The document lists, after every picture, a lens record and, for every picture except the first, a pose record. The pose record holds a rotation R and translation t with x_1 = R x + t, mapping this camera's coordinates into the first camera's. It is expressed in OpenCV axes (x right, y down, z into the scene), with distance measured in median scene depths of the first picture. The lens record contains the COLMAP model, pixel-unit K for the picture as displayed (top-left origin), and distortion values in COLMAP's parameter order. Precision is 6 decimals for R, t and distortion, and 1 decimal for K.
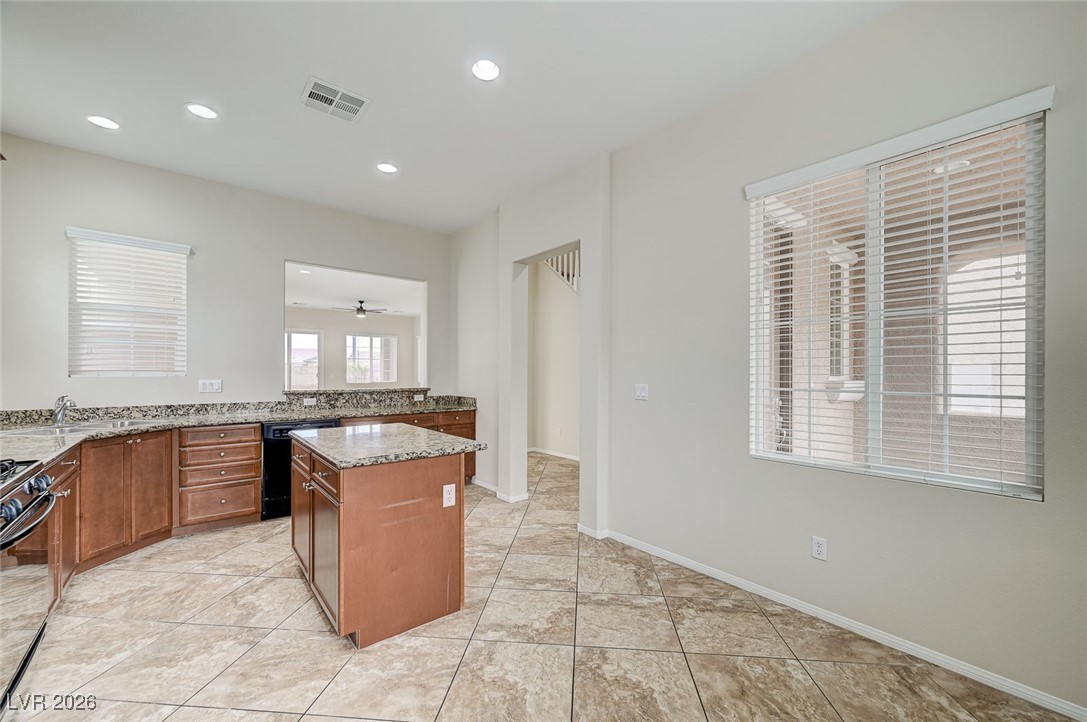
lens RADIAL K [[435.7, 0, 548.7], [0, 435.7, 370.9], [0, 0, 1]] dist [-0.002339, -0.000011]
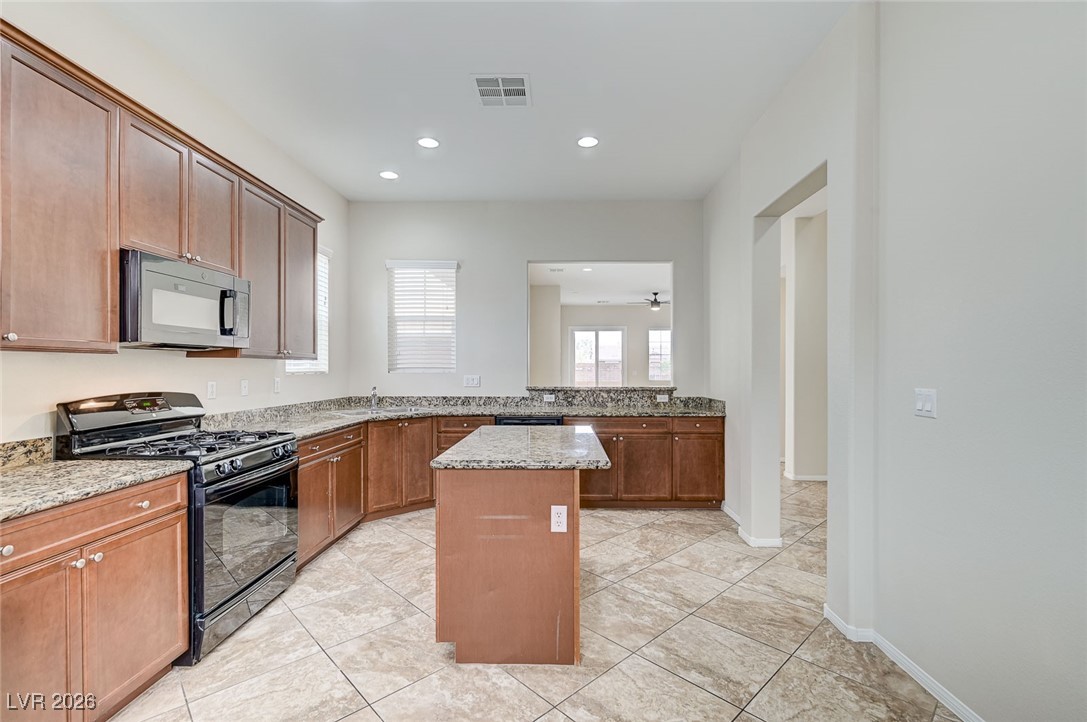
lens RADIAL K [[481.4, 0, 545.8], [0, 481.4, 368.9], [0, 0, 1]] dist [-0.000094, 0.000496]
pose [[0.750981, -0.002527, -0.660319, 0.234010], [0.004609, 0.999988, 0.001415, 0.002044], [0.660308, -0.004106, 0.750984, 0.204715]]
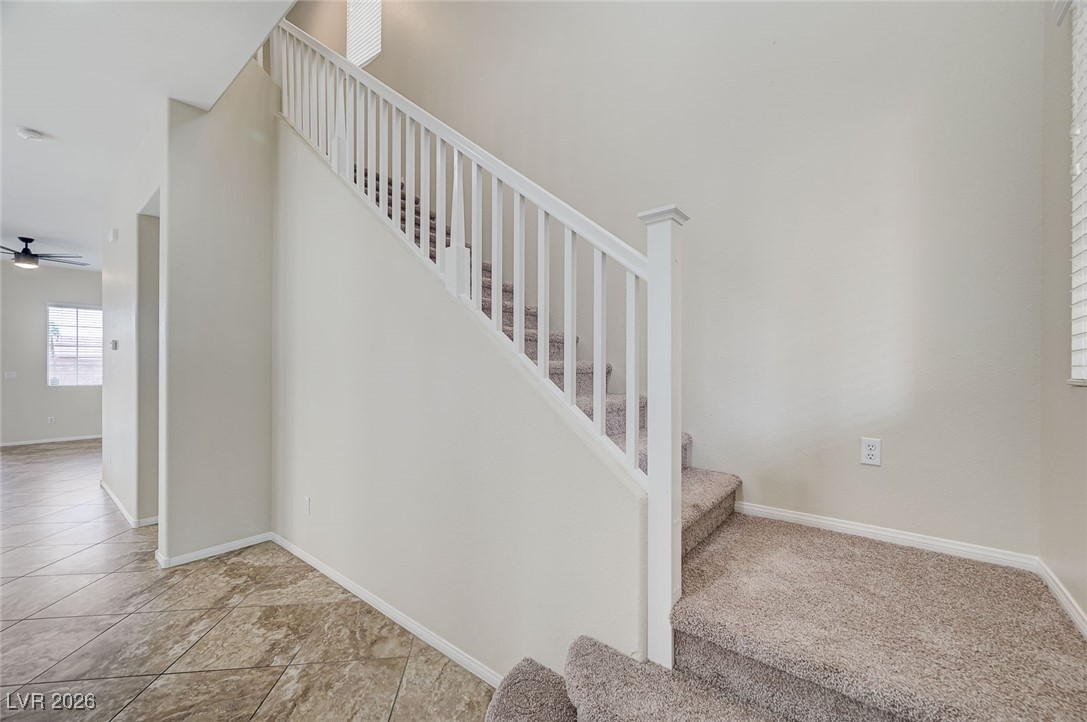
lens RADIAL K [[435.7, 0, 548.7], [0, 435.7, 370.9], [0, 0, 1]] dist [-0.002339, -0.000011]
pose [[0.980830, 0.000531, 0.194865, 0.334830], [-0.001932, 0.999974, 0.006999, 0.004105], [-0.194856, -0.007241, 0.980805, 1.035412]]
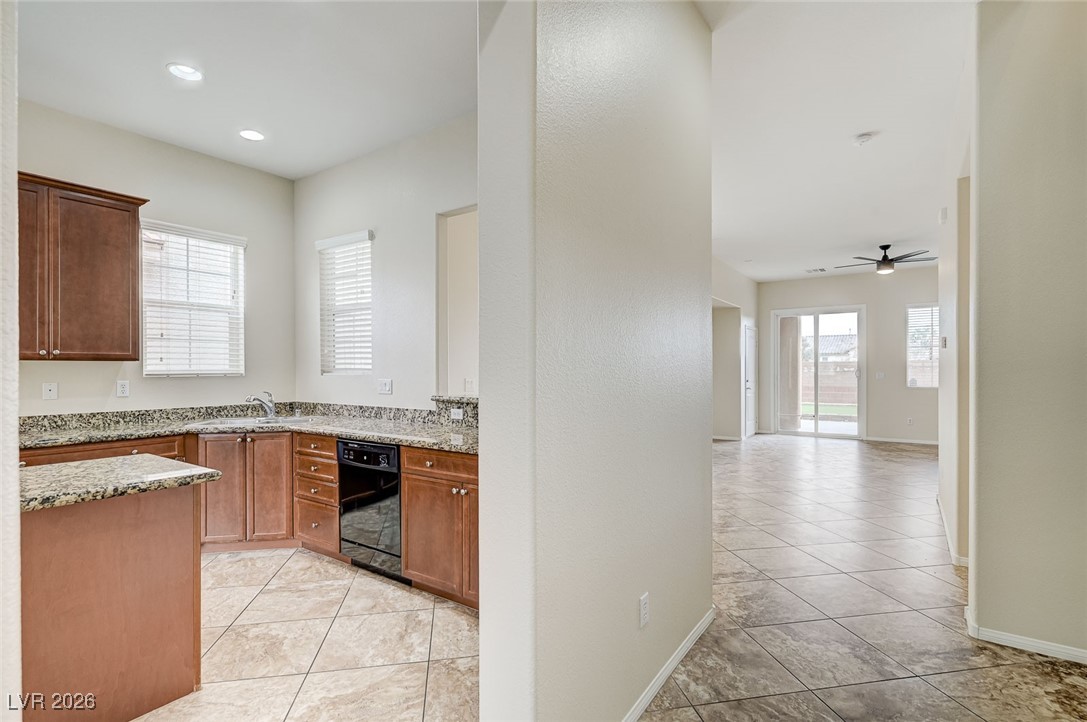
lens RADIAL K [[513.3, 0, 541.9], [0, 513.3, 367.8], [0, 0, 1]] dist [0.000897, 0.000123]
pose [[0.261242, -0.006475, -0.965252, 0.327030], [0.006049, 0.999969, -0.005070, 0.005487], [0.965254, -0.004515, 0.261273, 1.187180]]
